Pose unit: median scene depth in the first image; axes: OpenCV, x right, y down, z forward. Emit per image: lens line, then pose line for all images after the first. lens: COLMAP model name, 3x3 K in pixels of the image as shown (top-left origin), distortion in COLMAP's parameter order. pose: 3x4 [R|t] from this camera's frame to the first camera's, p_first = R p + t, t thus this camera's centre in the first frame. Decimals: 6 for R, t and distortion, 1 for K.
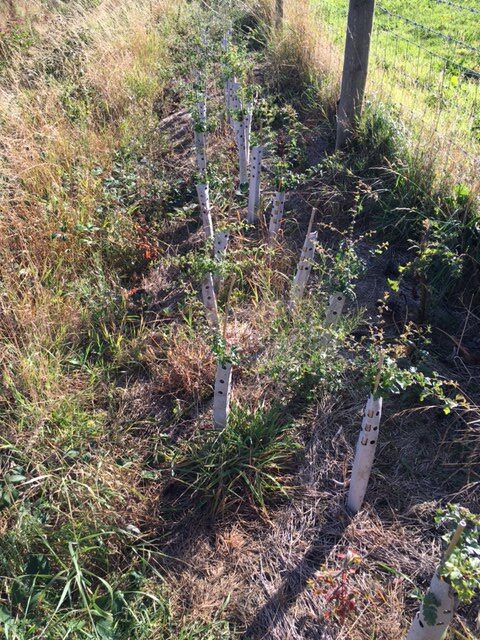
lens RADIAL K [[532.2, 0, 237.7], [0, 532.2, 318.2], [0, 0, 1]] dist [0.069560, -0.064775]
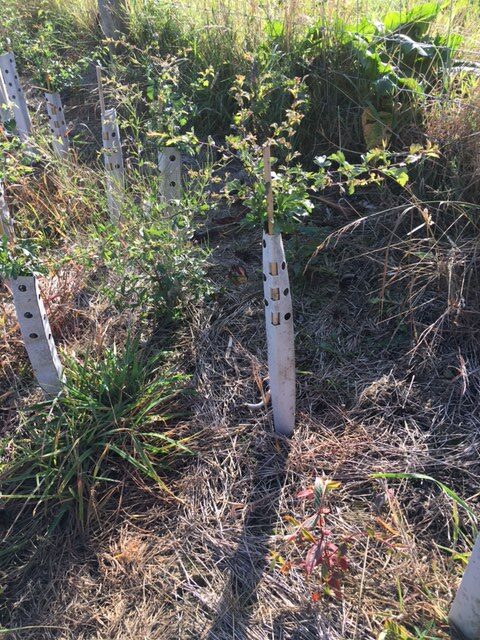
lens RADIAL K [[532.2, 0, 242.9], [0, 532.2, 317.4], [0, 0, 1]] dist [0.069560, -0.064775]
pose [[0.908065, -0.303843, 0.288267, 0.015184], [0.302329, 0.951843, 0.050912, 0.173272], [-0.289854, 0.040920, 0.956196, 0.376384]]
